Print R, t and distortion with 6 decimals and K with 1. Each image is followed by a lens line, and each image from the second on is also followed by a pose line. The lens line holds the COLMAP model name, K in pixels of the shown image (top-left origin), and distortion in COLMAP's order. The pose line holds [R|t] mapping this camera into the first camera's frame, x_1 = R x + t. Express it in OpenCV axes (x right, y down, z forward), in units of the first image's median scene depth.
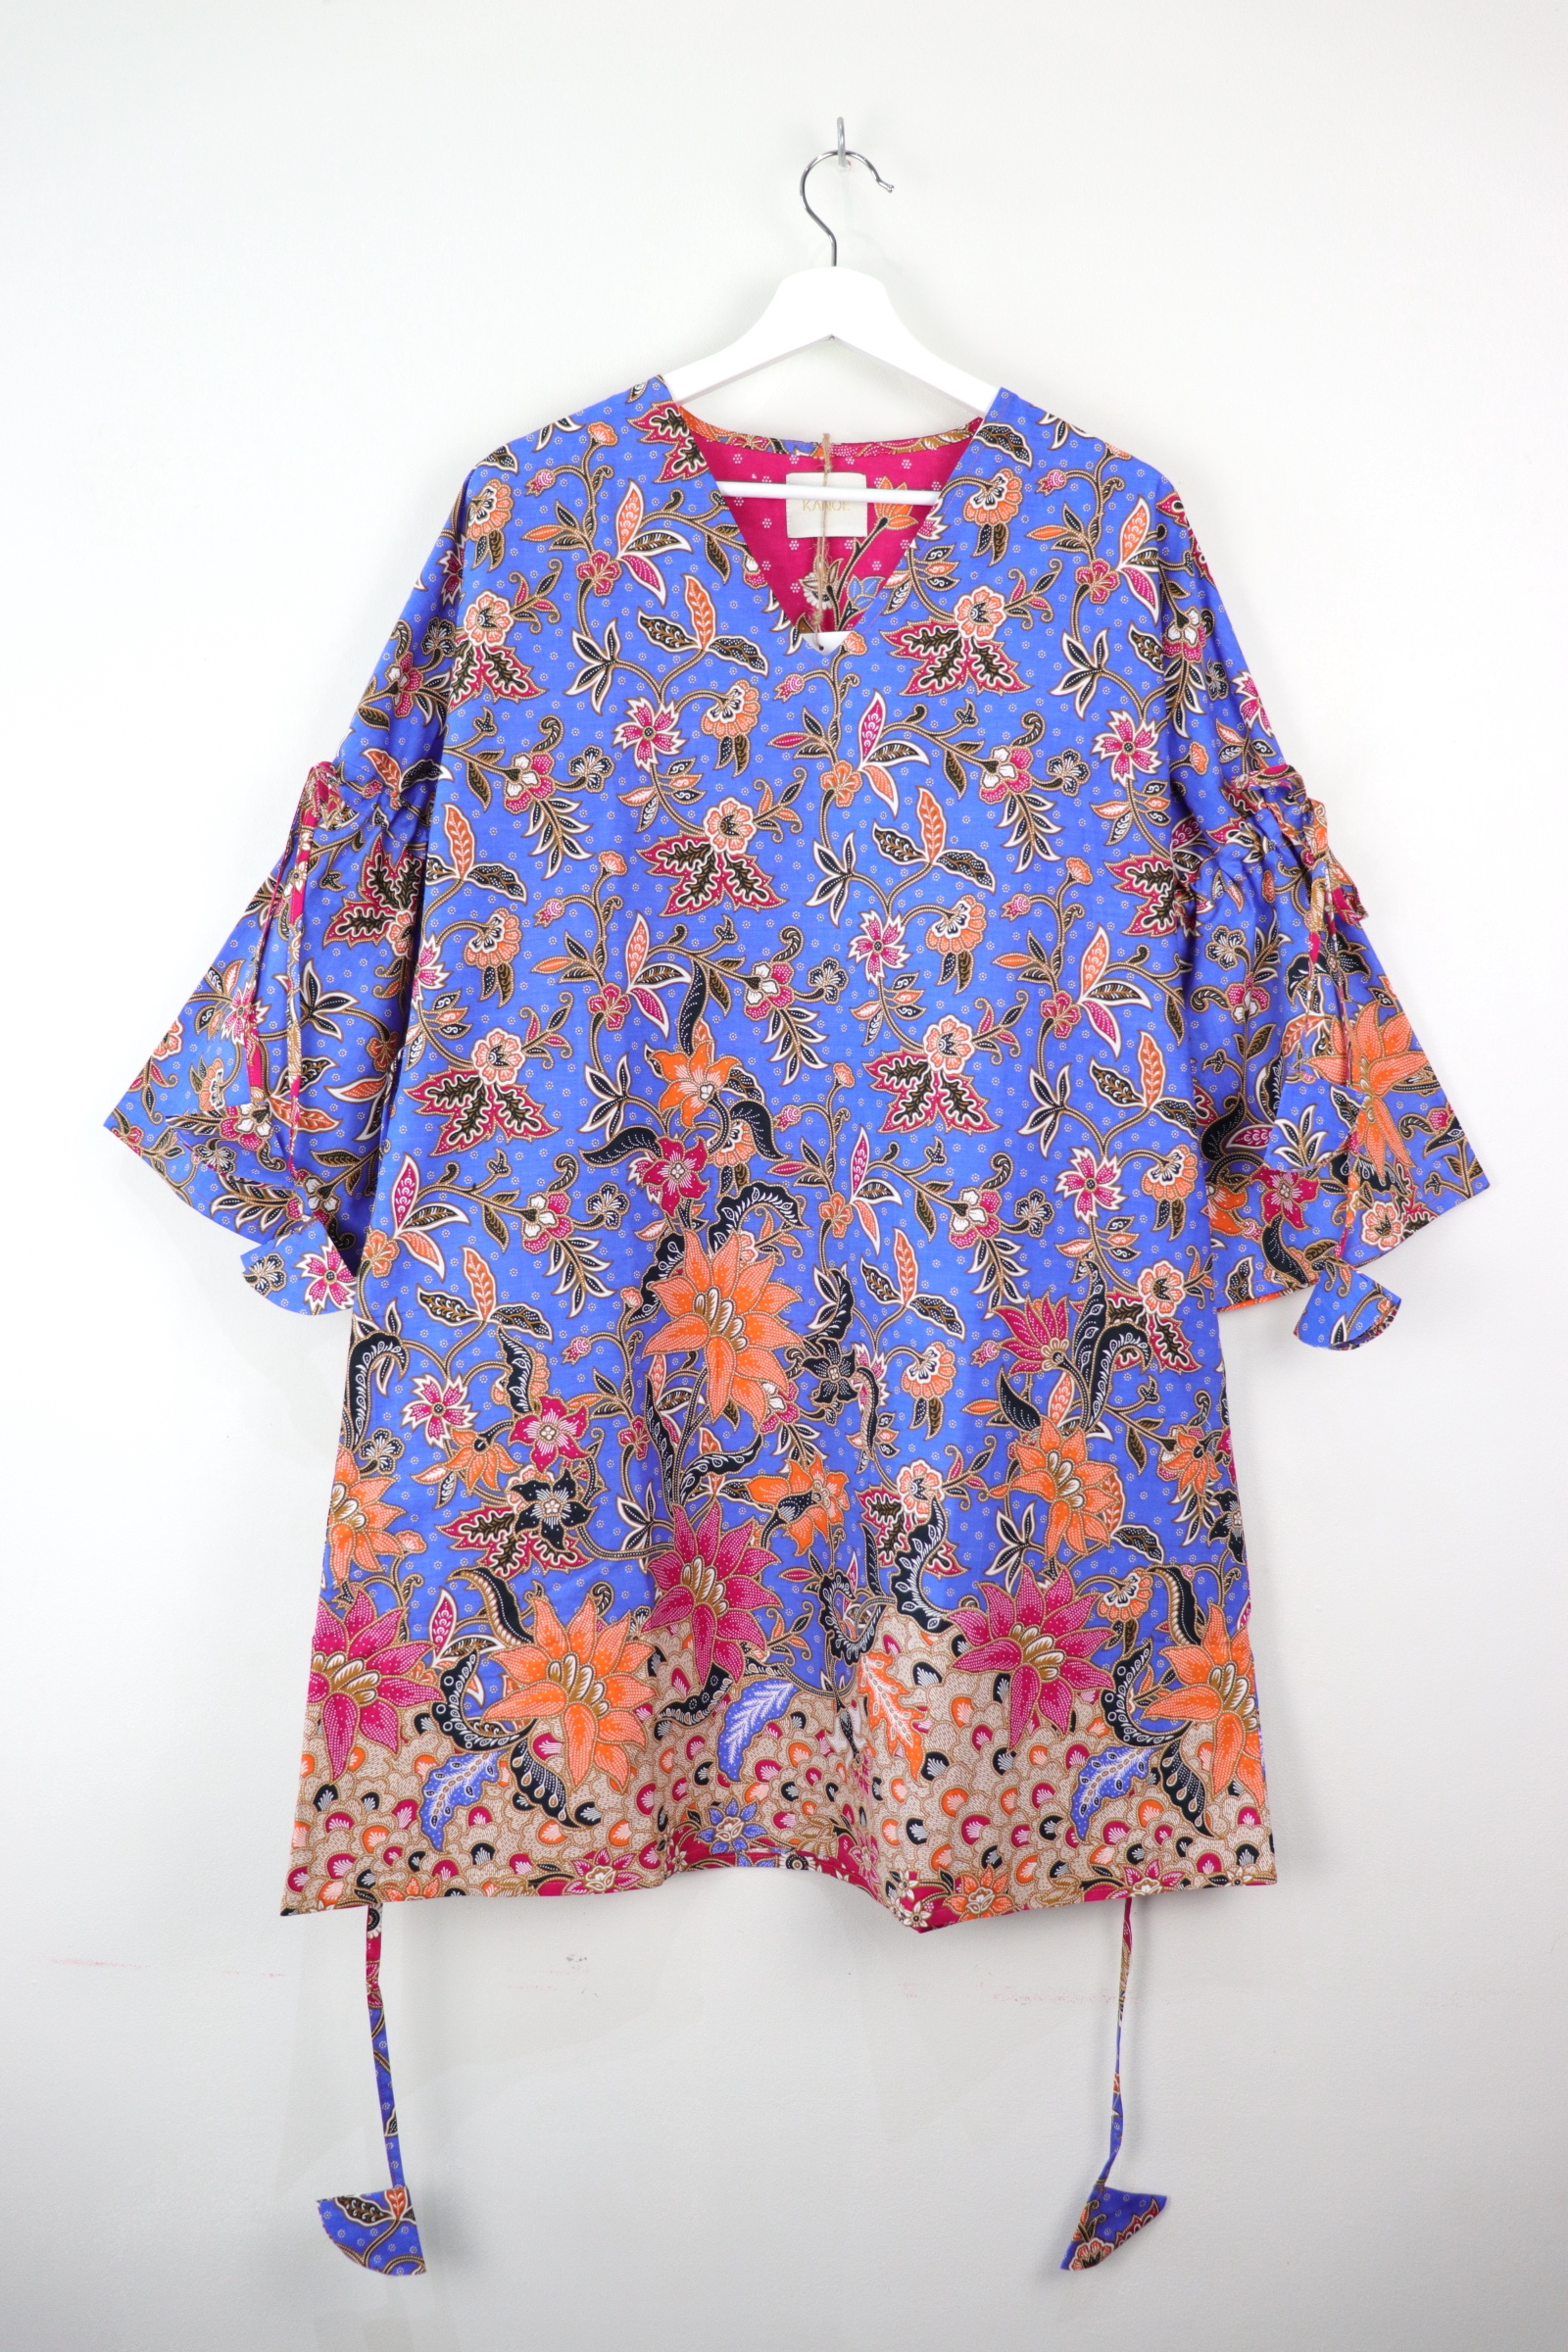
lens RADIAL K [[1977.7, 0, 784.0], [0, 1977.7, 1176.0], [0, 0, 1]] dist [-0.186692, 0.170774]
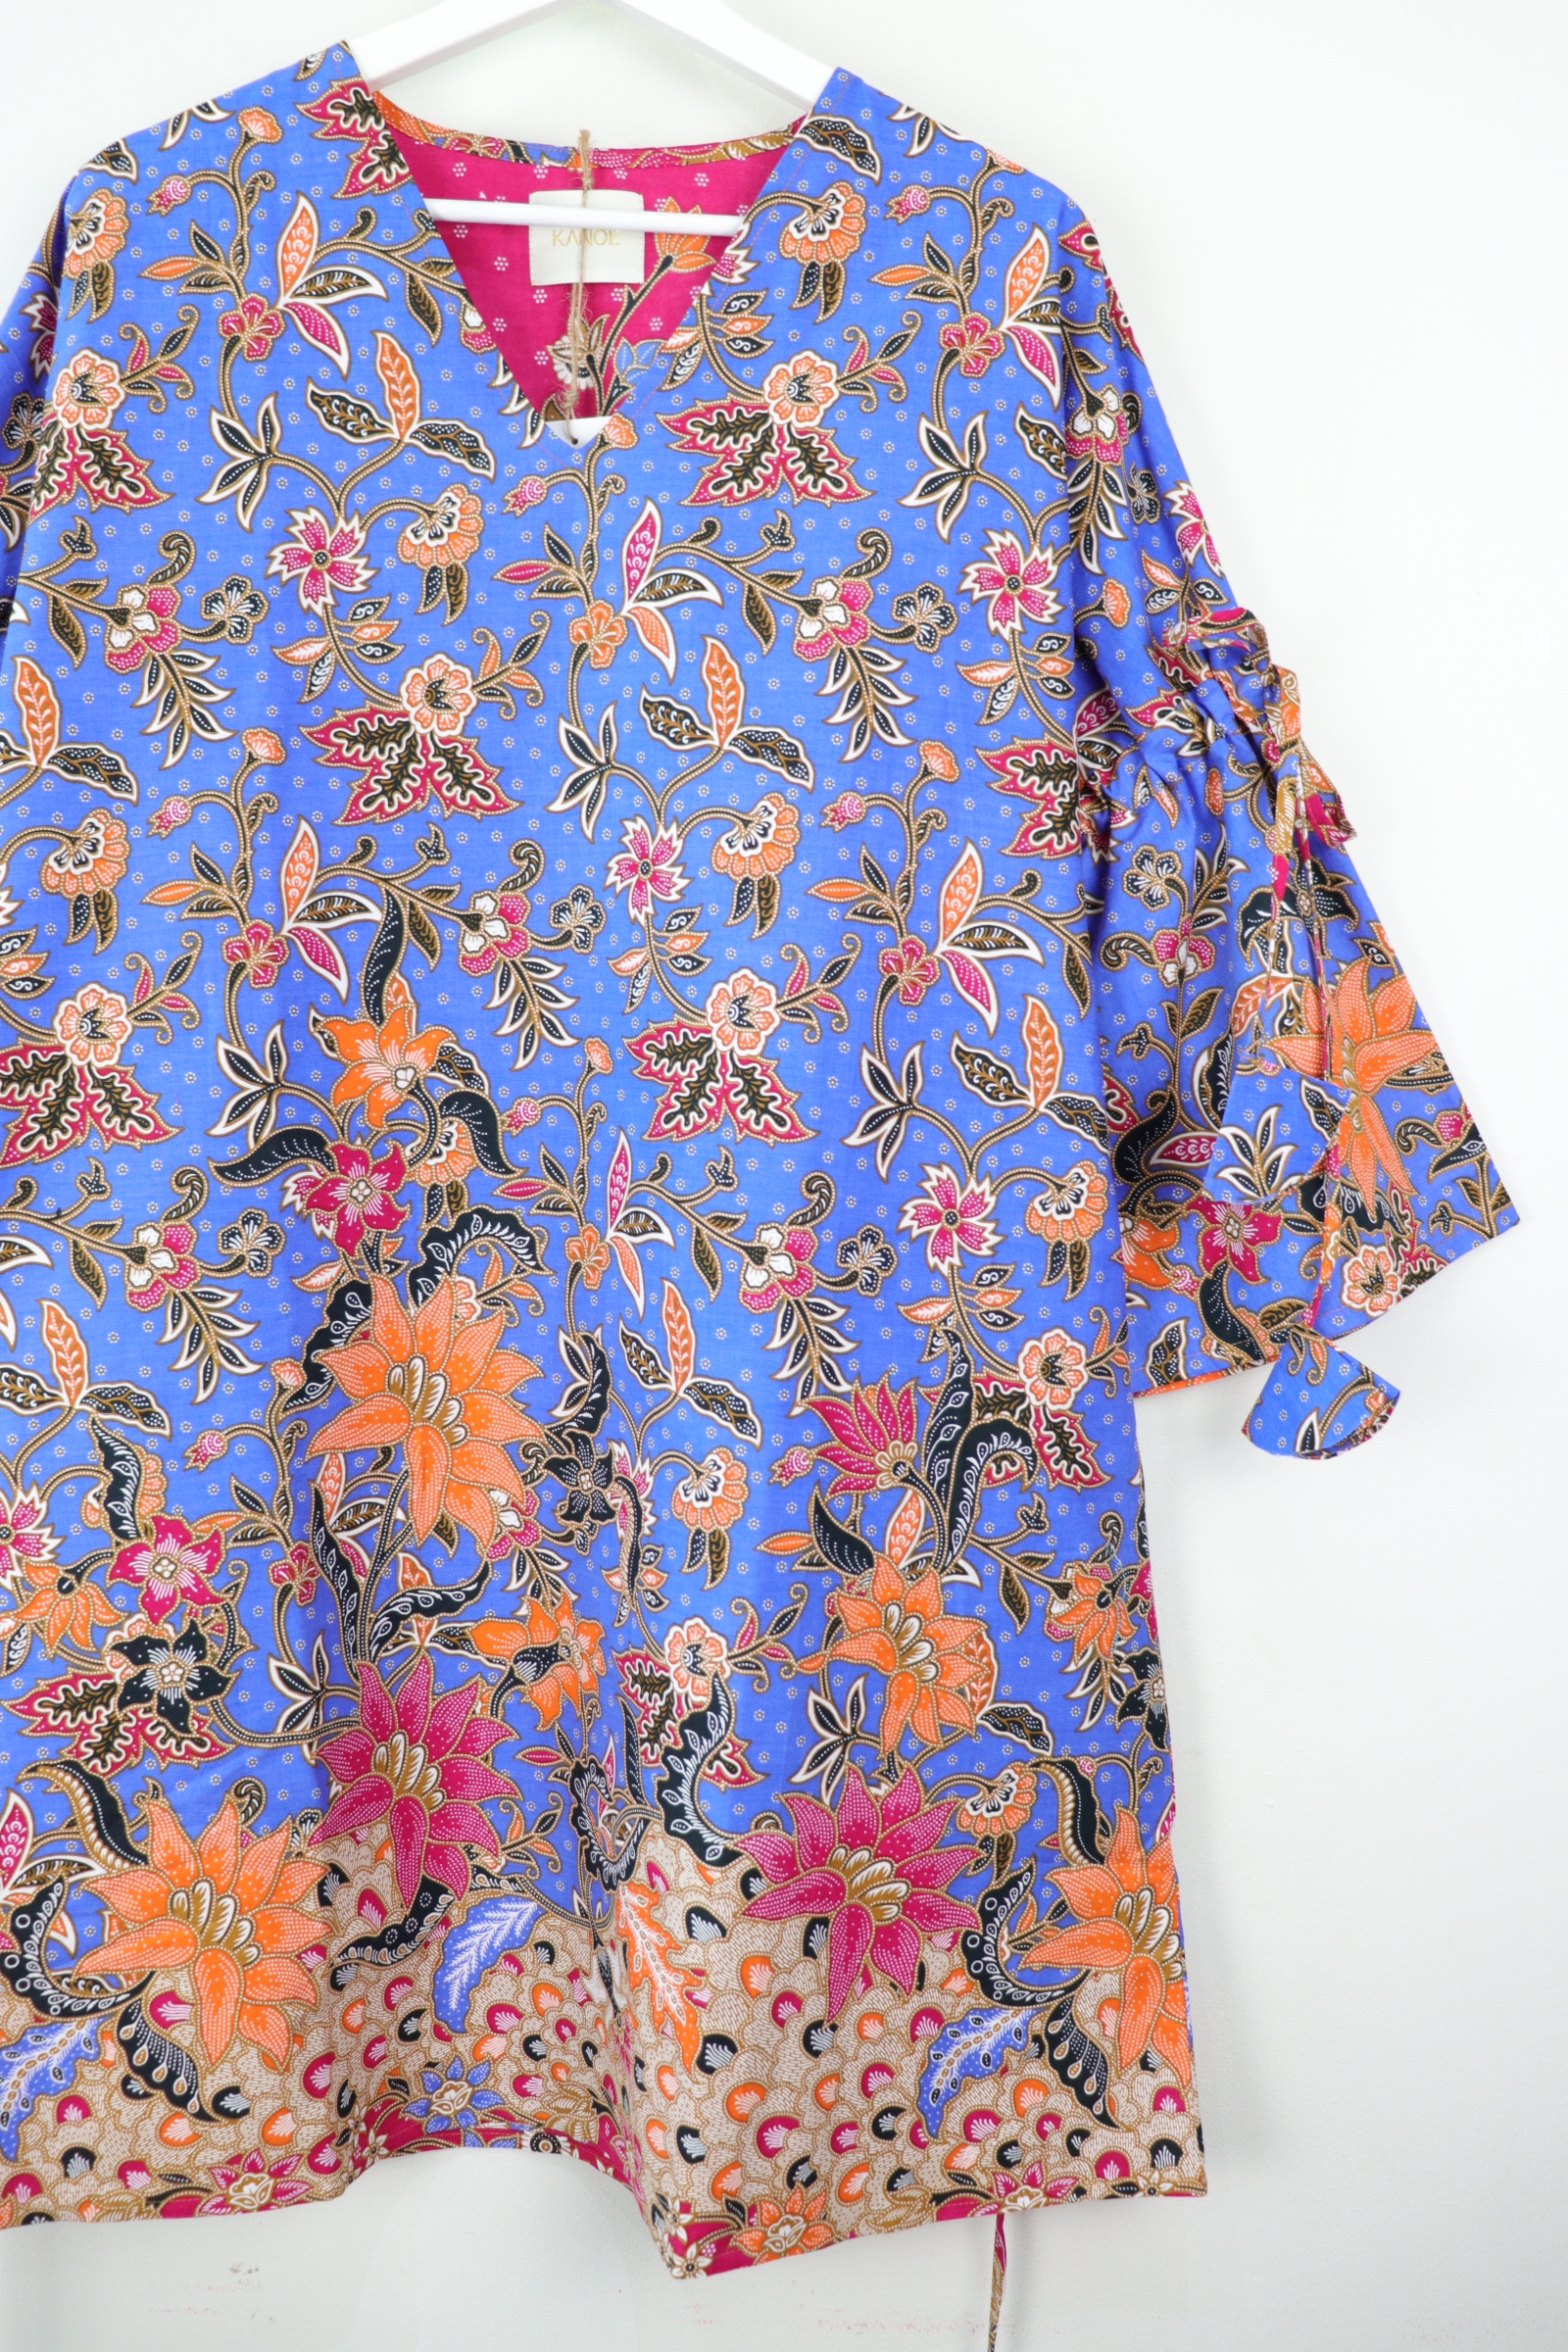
lens RADIAL K [[1977.7, 0, 784.0], [0, 1977.7, 1176.0], [0, 0, 1]] dist [-0.186692, 0.170774]
pose [[0.999499, 0.009525, 0.030185, 0.076003], [-0.009904, 0.999874, 0.012414, -0.018331], [-0.030063, -0.012706, 0.999467, 0.310831]]
